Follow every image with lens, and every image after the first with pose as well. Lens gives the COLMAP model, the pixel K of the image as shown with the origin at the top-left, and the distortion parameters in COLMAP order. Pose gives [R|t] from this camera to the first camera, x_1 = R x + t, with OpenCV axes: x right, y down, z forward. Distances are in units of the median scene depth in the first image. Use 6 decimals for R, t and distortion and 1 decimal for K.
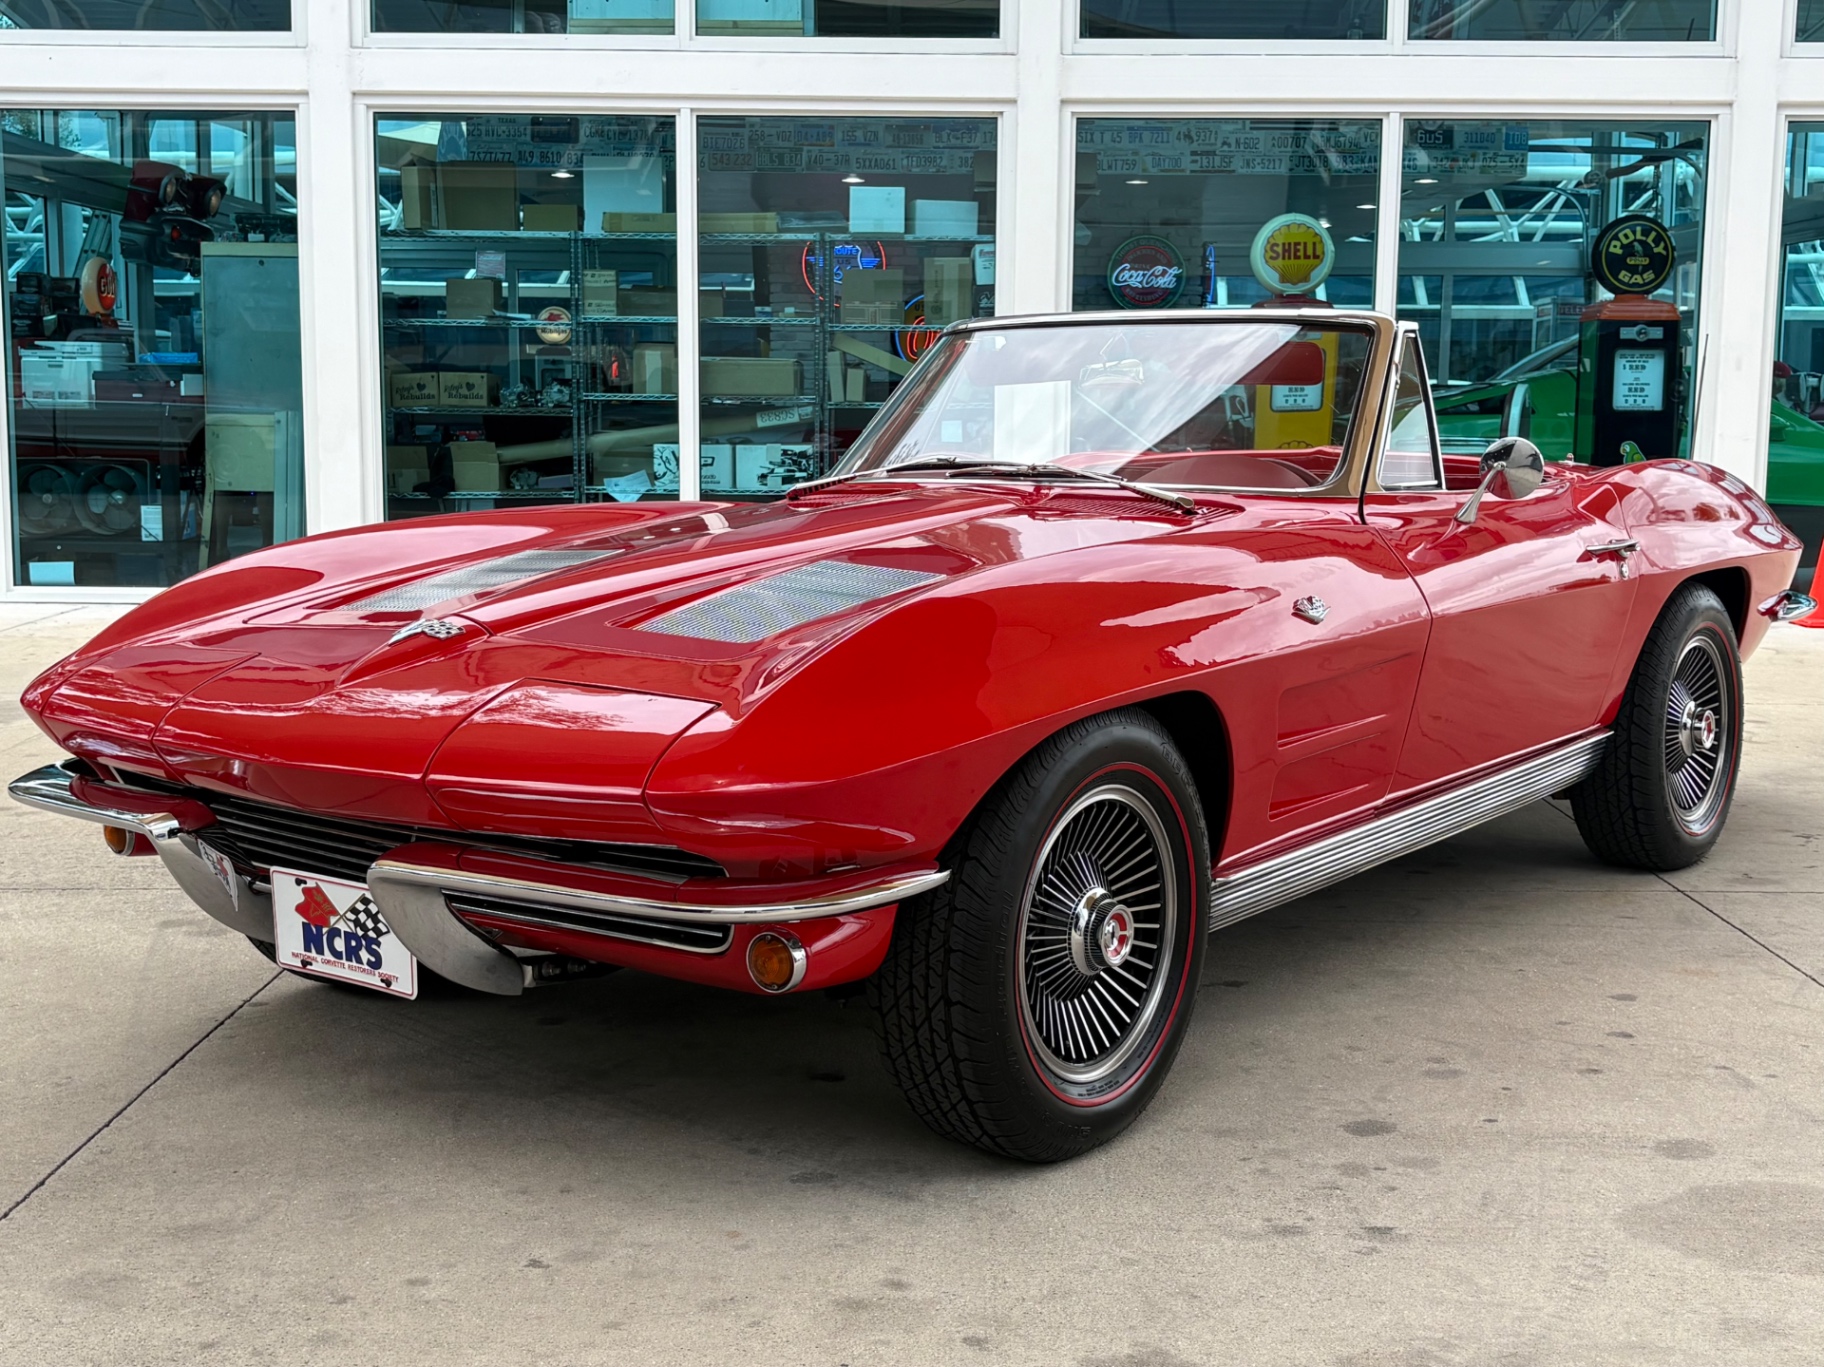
lens RADIAL K [[2341.0, 0, 893.9], [0, 2341.0, 686.2], [0, 0, 1]] dist [0.163009, -0.652826]
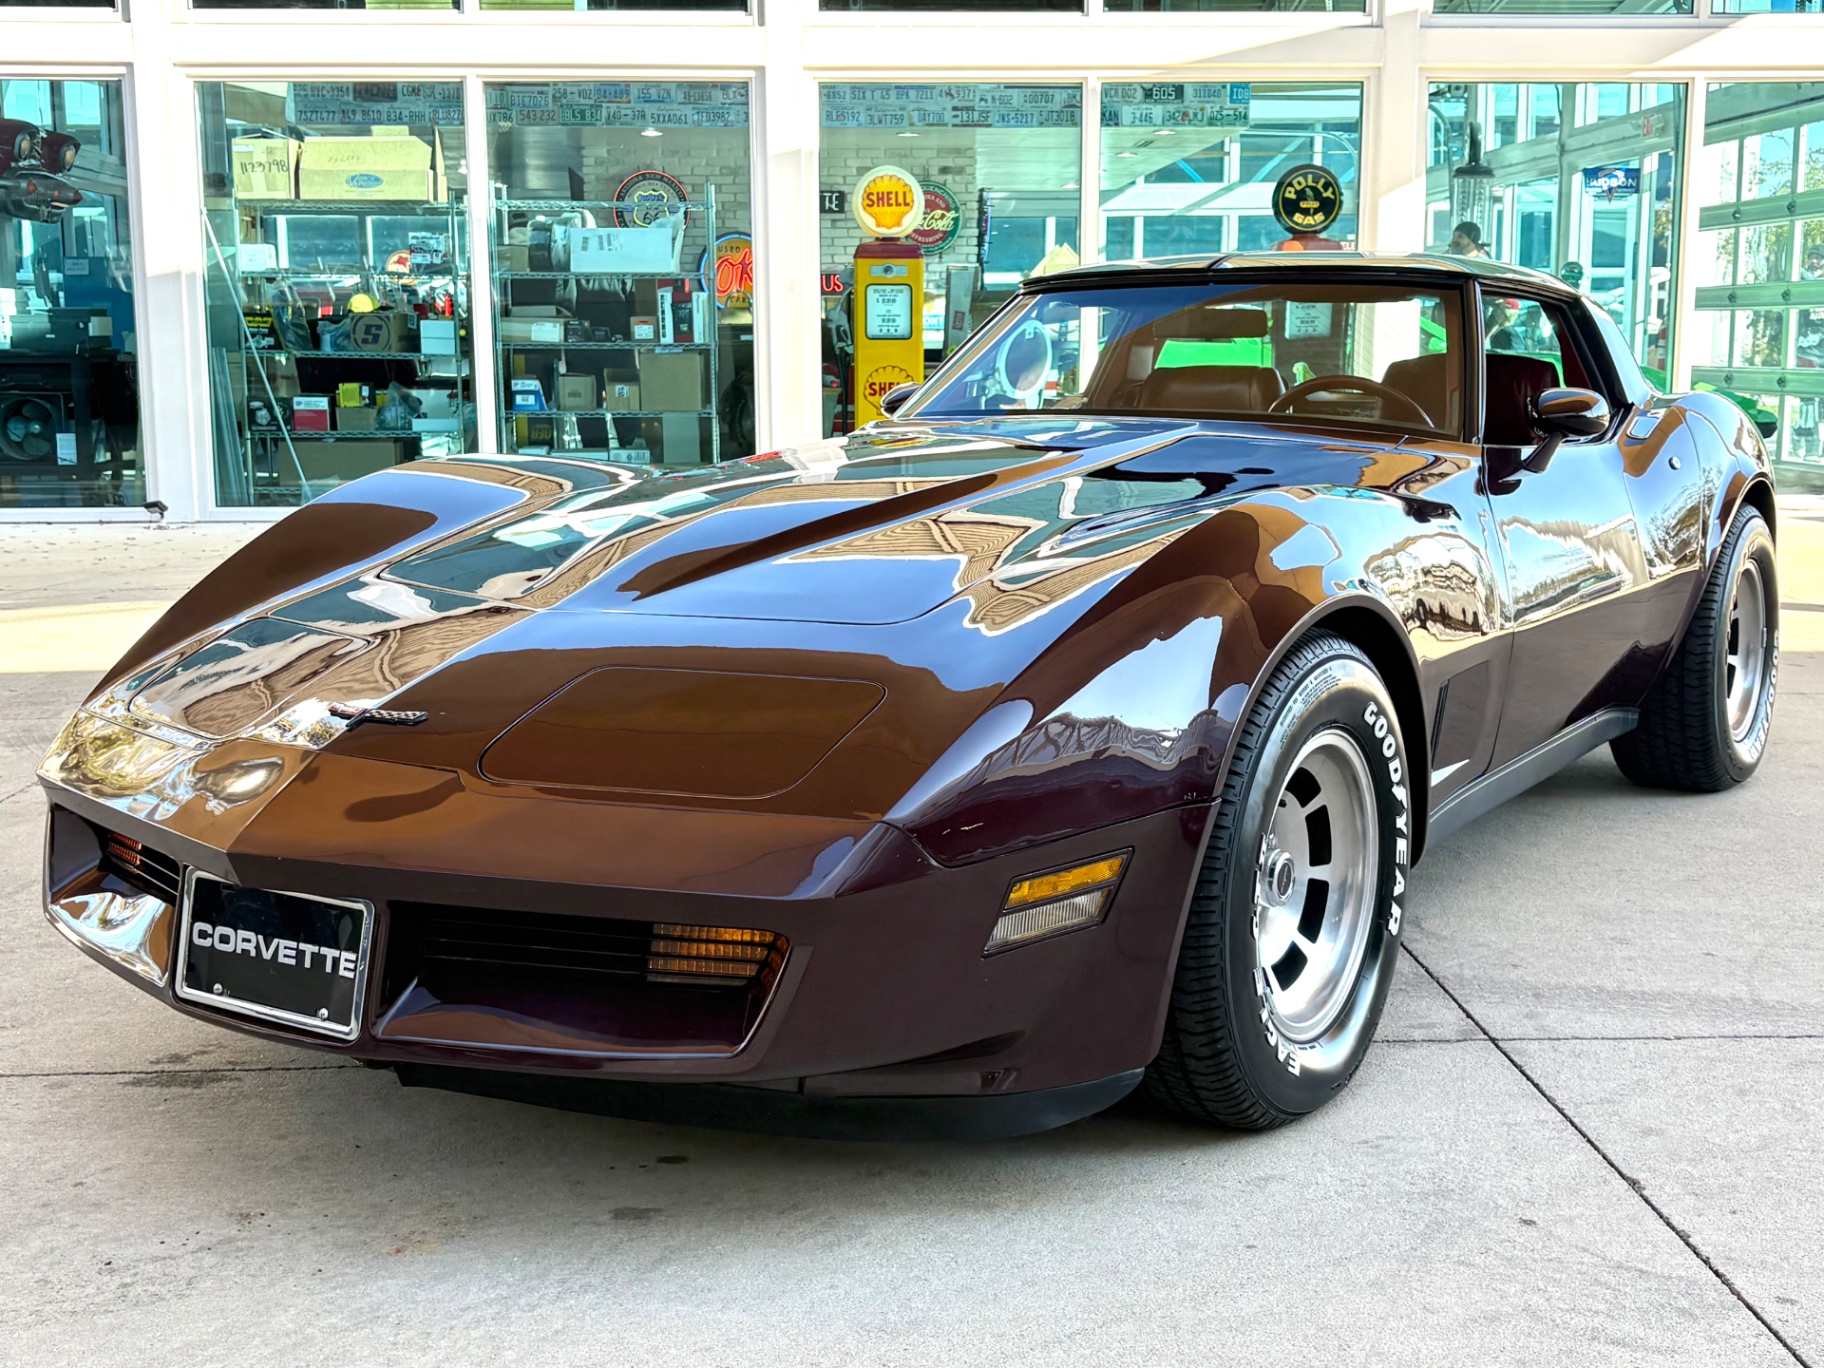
lens RADIAL K [[2269.2, 0, 912.0], [0, 2269.2, 684.0], [0, 0, 1]] dist [0.144345, -0.544240]
pose [[0.998213, -0.020405, 0.056167, 0.052701], [0.018724, 0.999366, 0.030290, 0.016949], [-0.056749, -0.029184, 0.997962, -0.111253]]
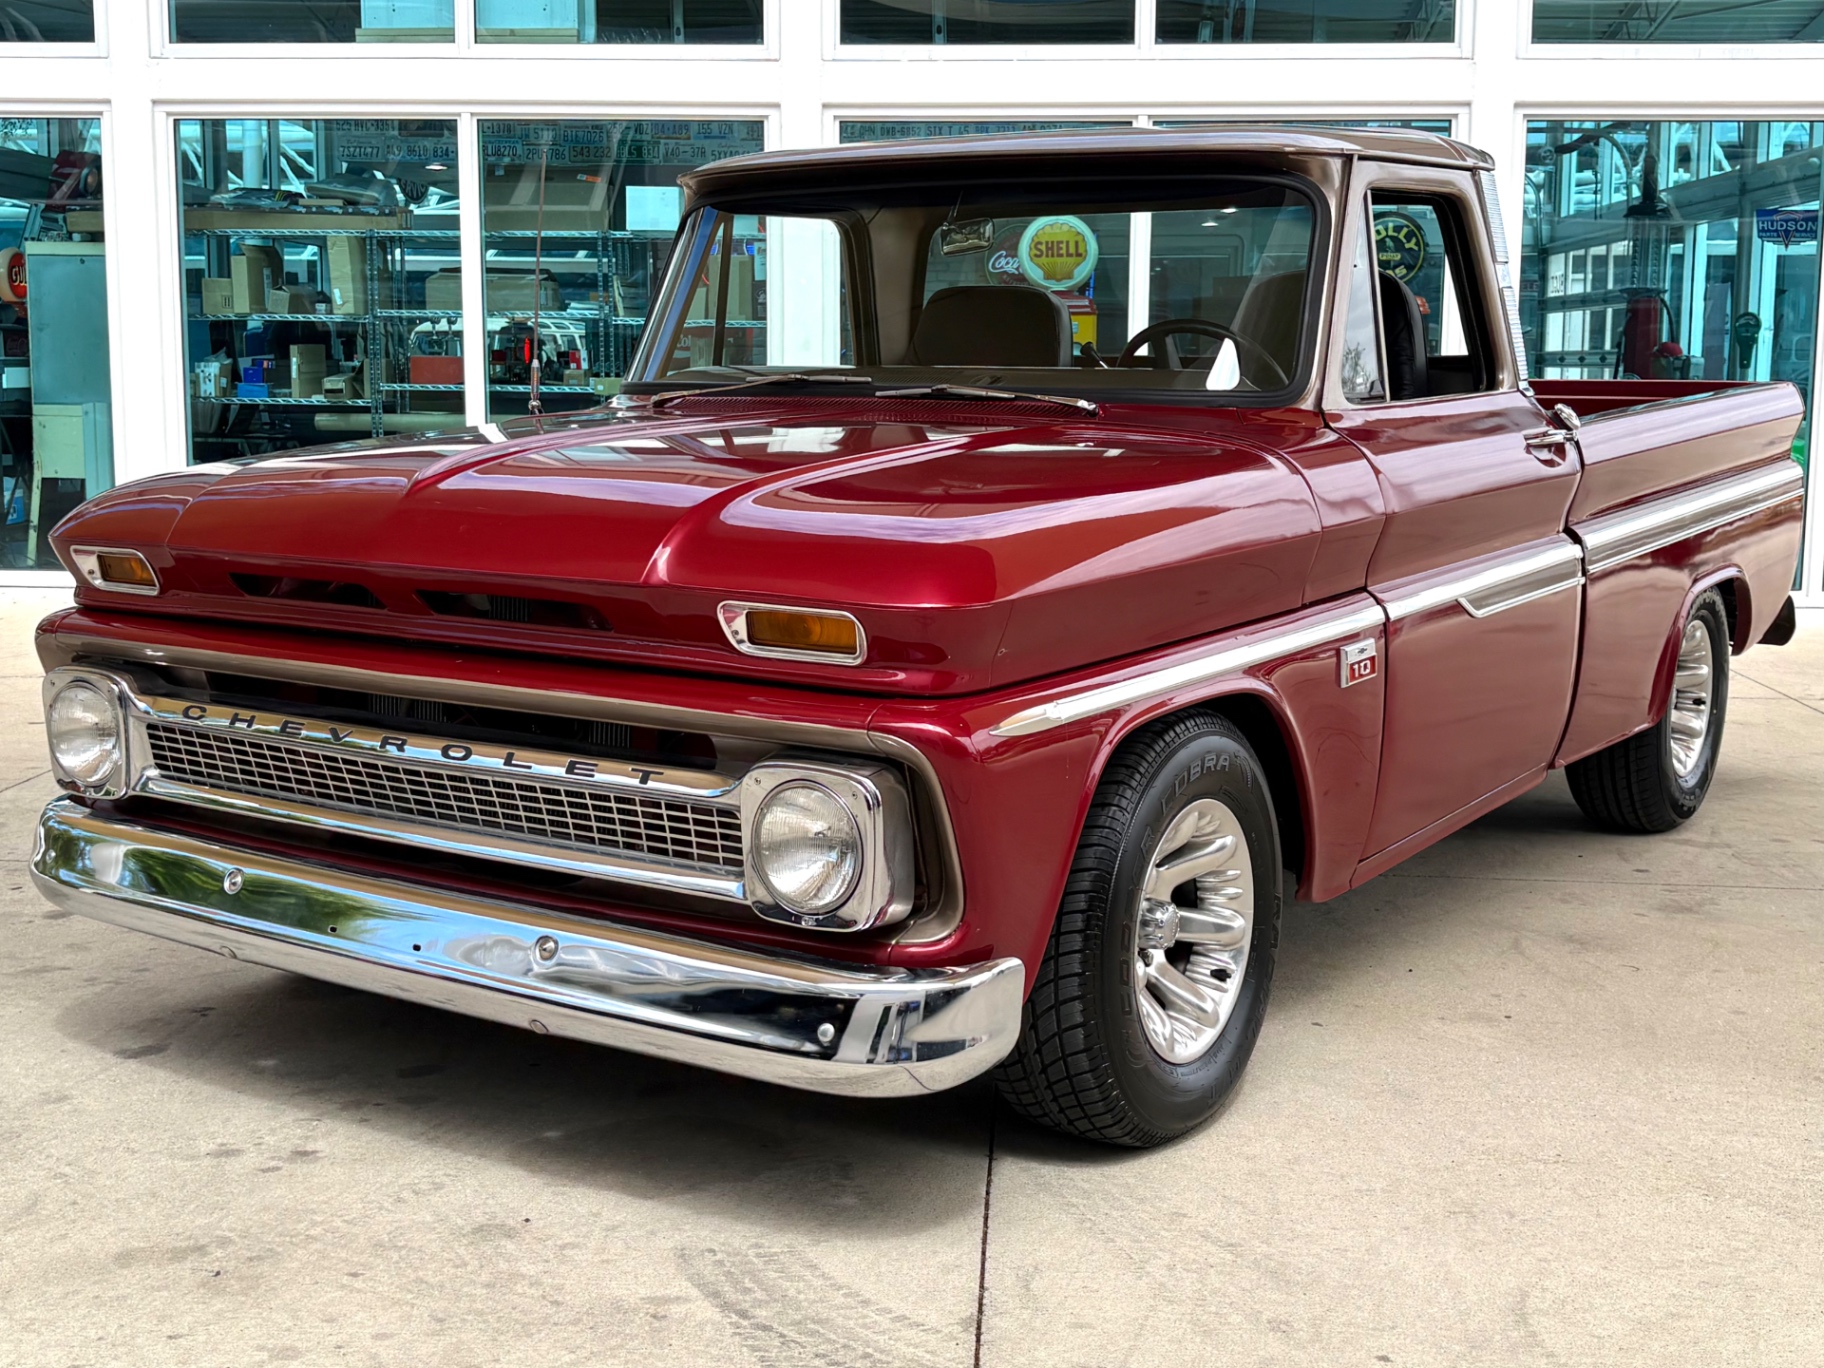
lens RADIAL K [[2350.5, 0, 912.0], [0, 2350.5, 684.0], [0, 0, 1]] dist [0.217462, -0.837952]
pose [[0.999283, 0.003354, -0.037725, 0.145129], [-0.002878, 0.999916, 0.012650, -0.005670], [0.037764, -0.012533, 0.999208, -0.047562]]
